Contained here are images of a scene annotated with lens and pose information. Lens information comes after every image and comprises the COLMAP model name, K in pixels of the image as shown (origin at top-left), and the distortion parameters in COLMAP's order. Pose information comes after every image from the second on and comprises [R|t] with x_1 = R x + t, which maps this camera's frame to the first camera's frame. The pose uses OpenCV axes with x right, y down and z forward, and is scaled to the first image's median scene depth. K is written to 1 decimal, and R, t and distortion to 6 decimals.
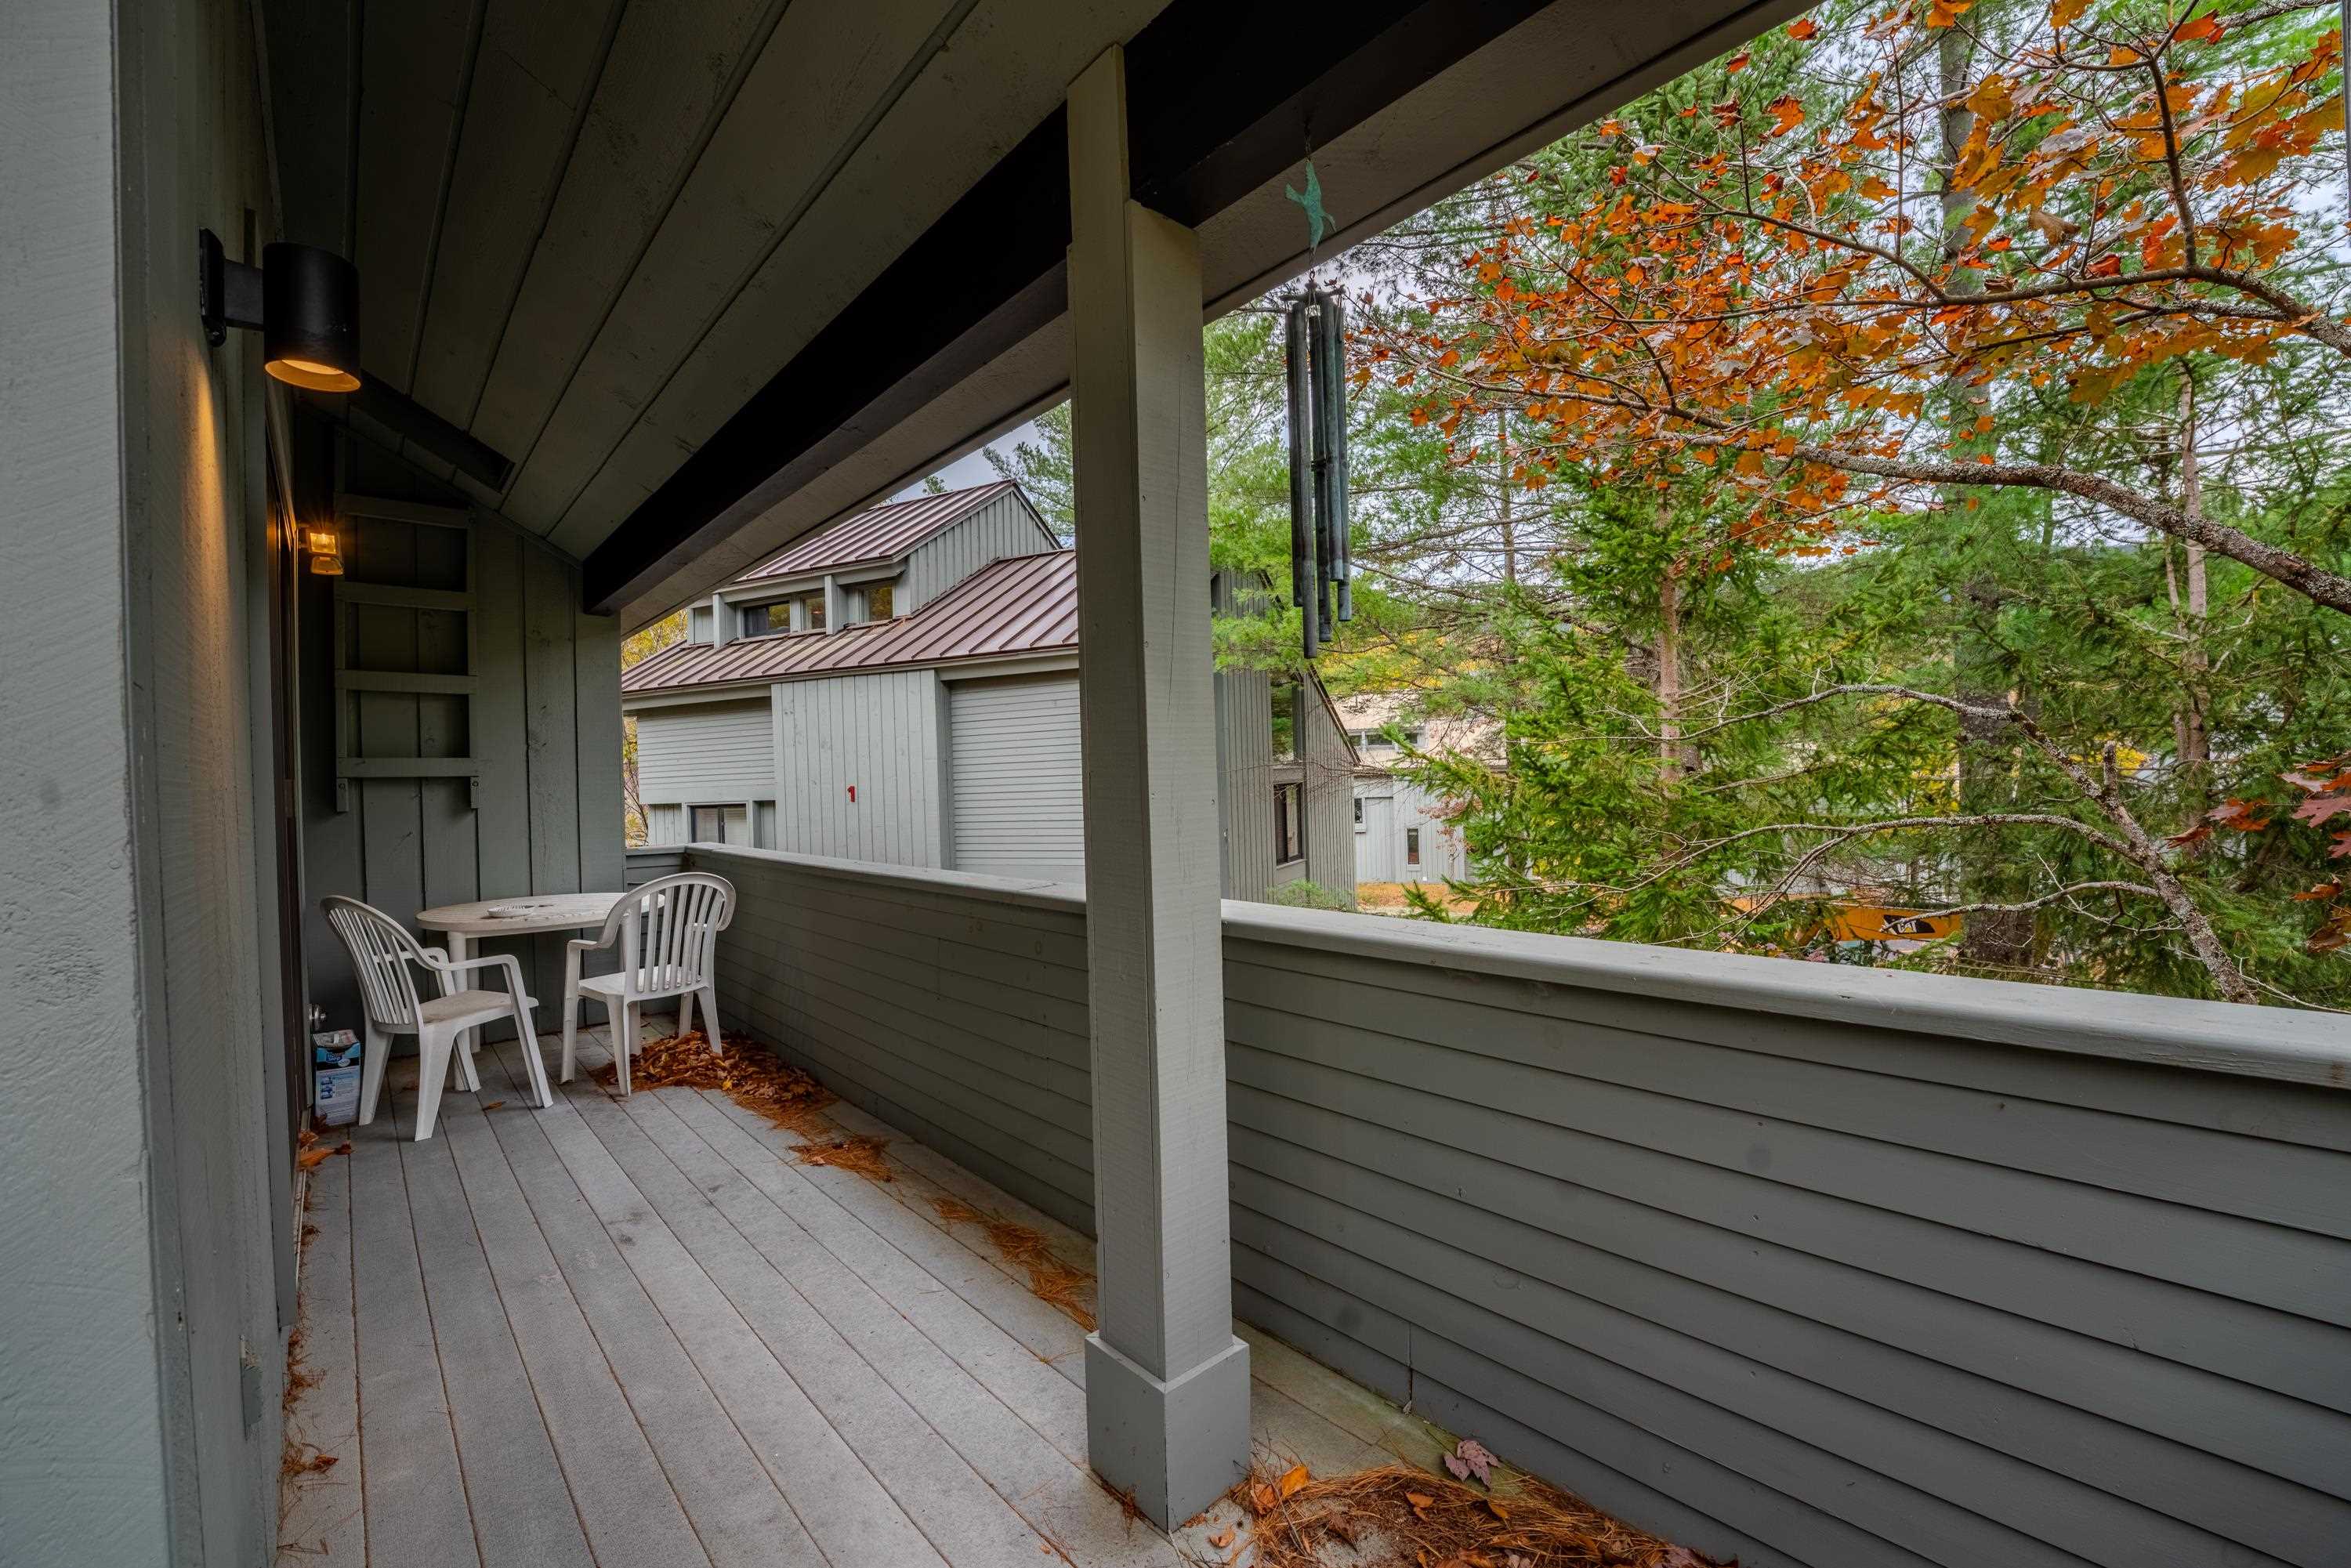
lens RADIAL K [[951.0, 0, 1167.9], [0, 951.0, 779.3], [0, 0, 1]] dist [-0.027103, 0.000178]
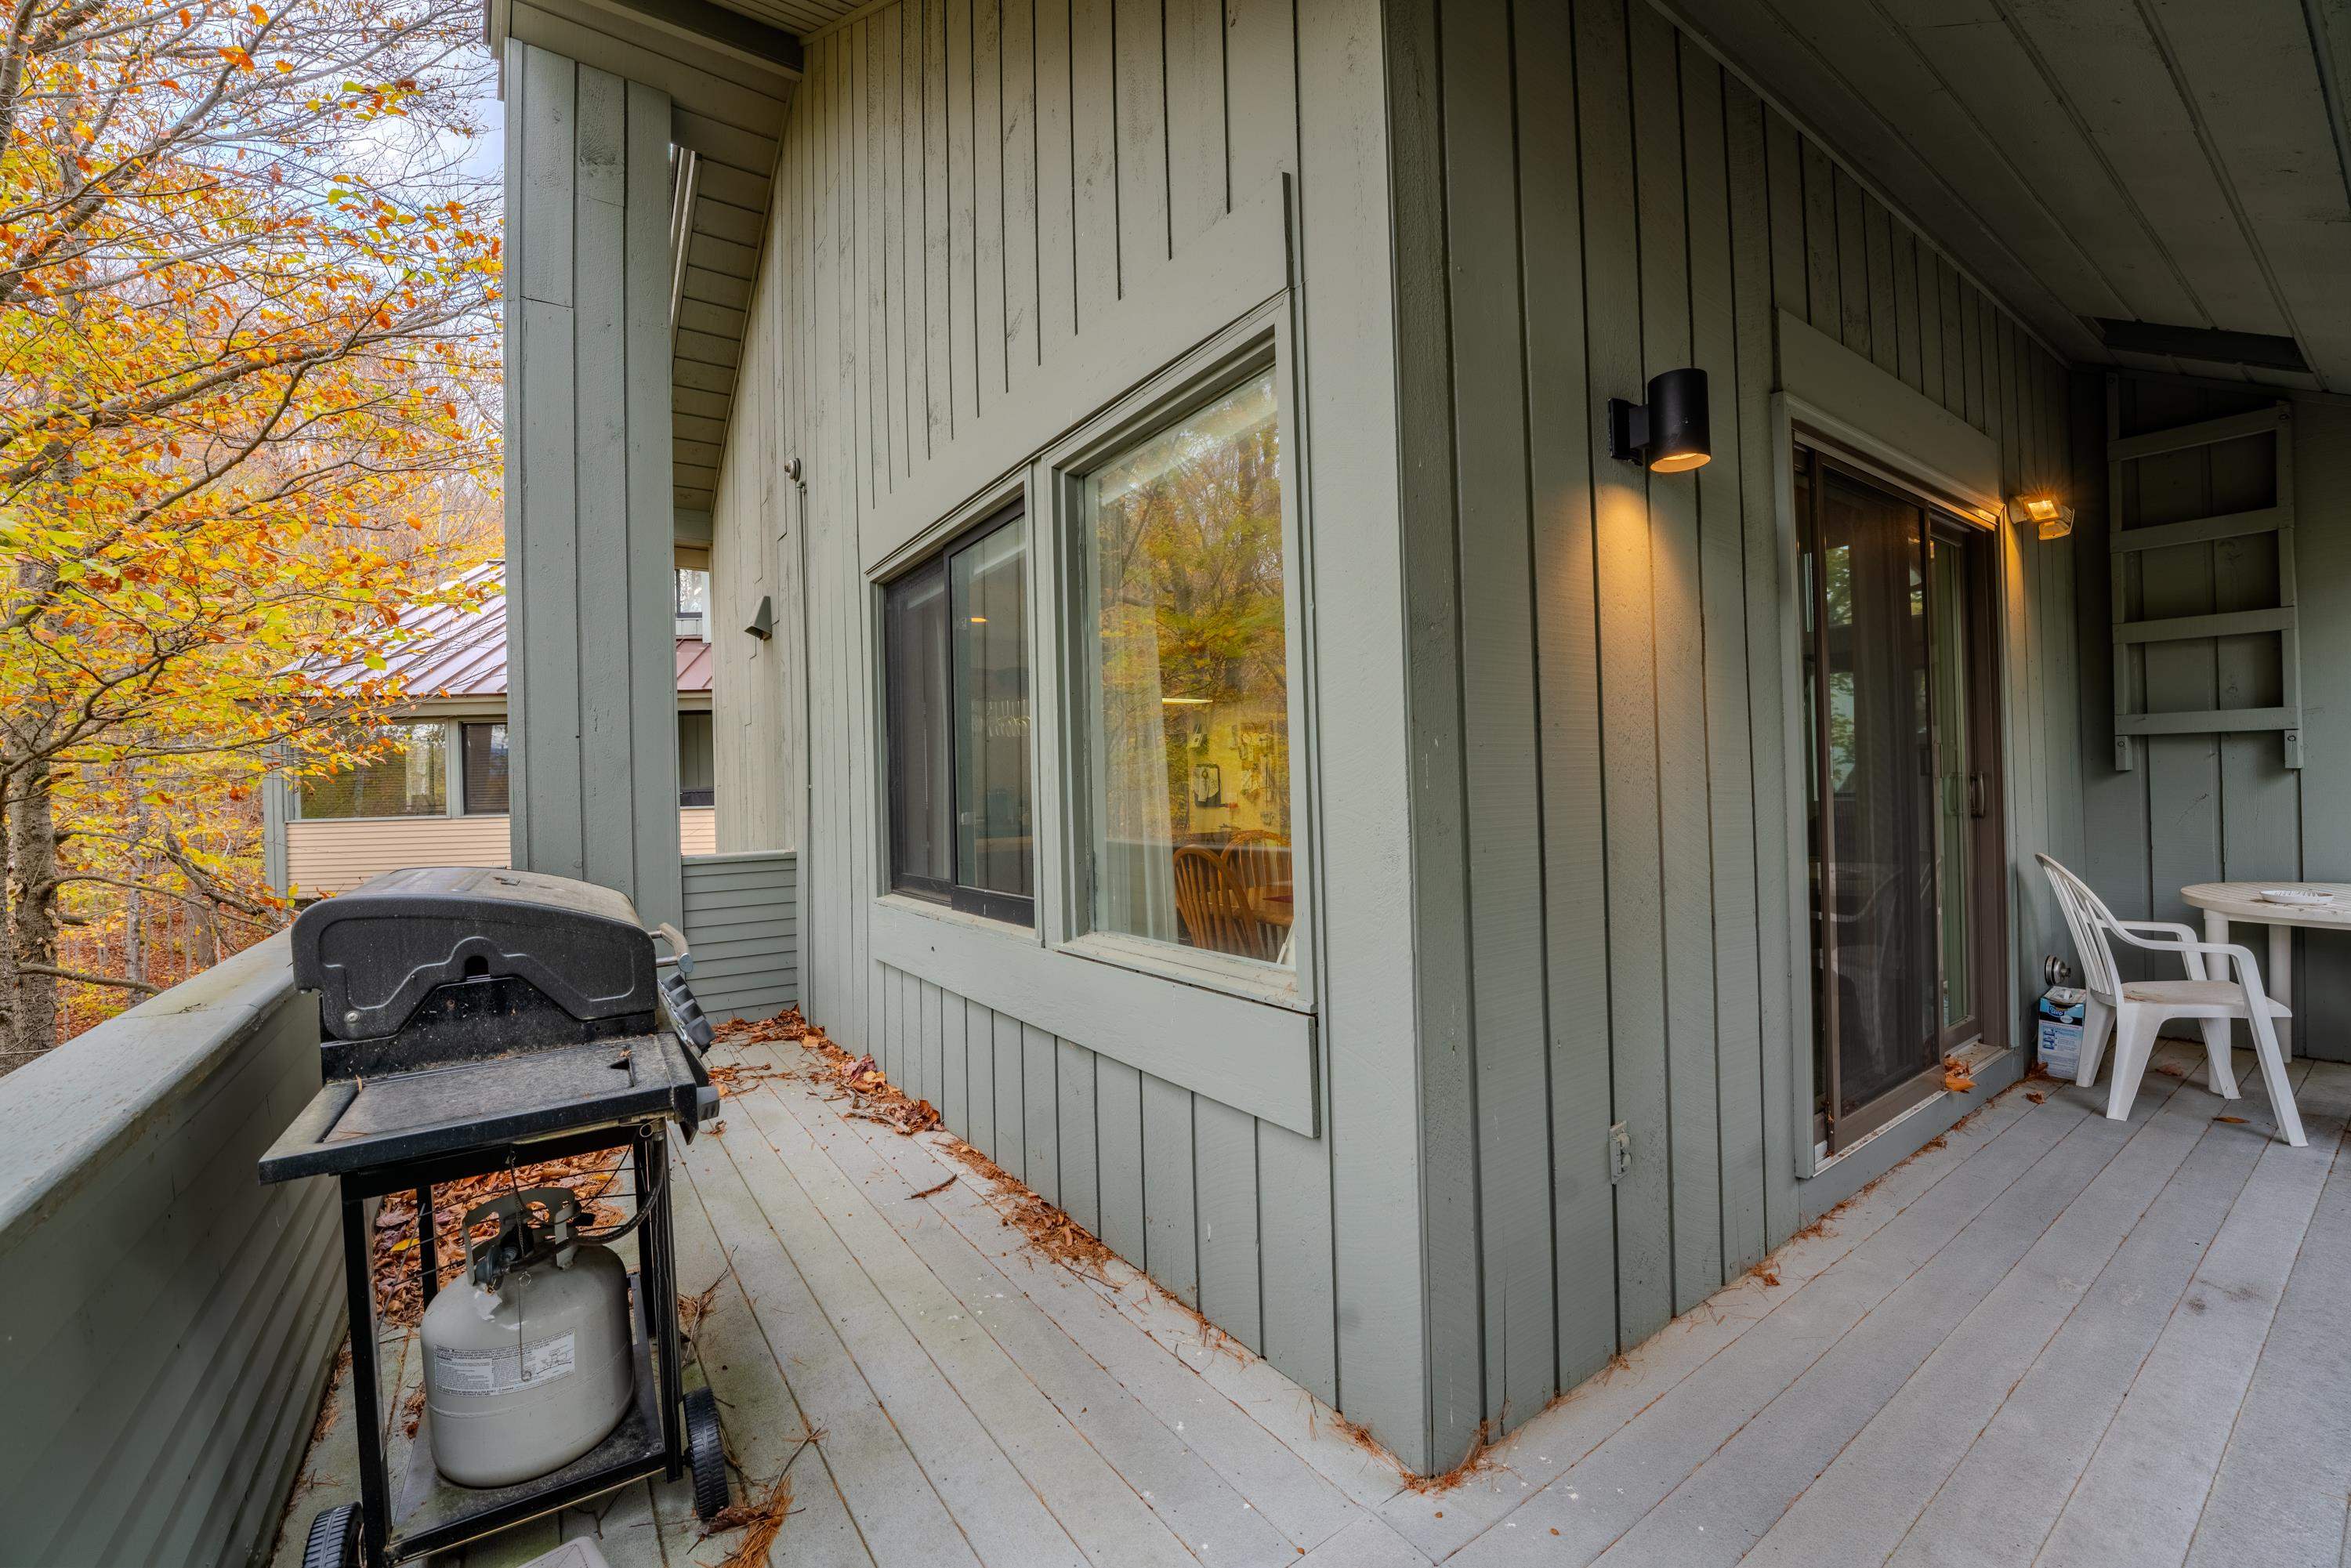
lens RADIAL K [[951.0, 0, 1173.3], [0, 951.0, 782.3], [0, 0, 1]] dist [-0.027103, 0.000178]
pose [[-0.126308, 0.030749, -0.991514, 0.226292], [0.028228, 0.999226, 0.027392, -0.008398], [0.991589, -0.024529, -0.127079, 0.165361]]
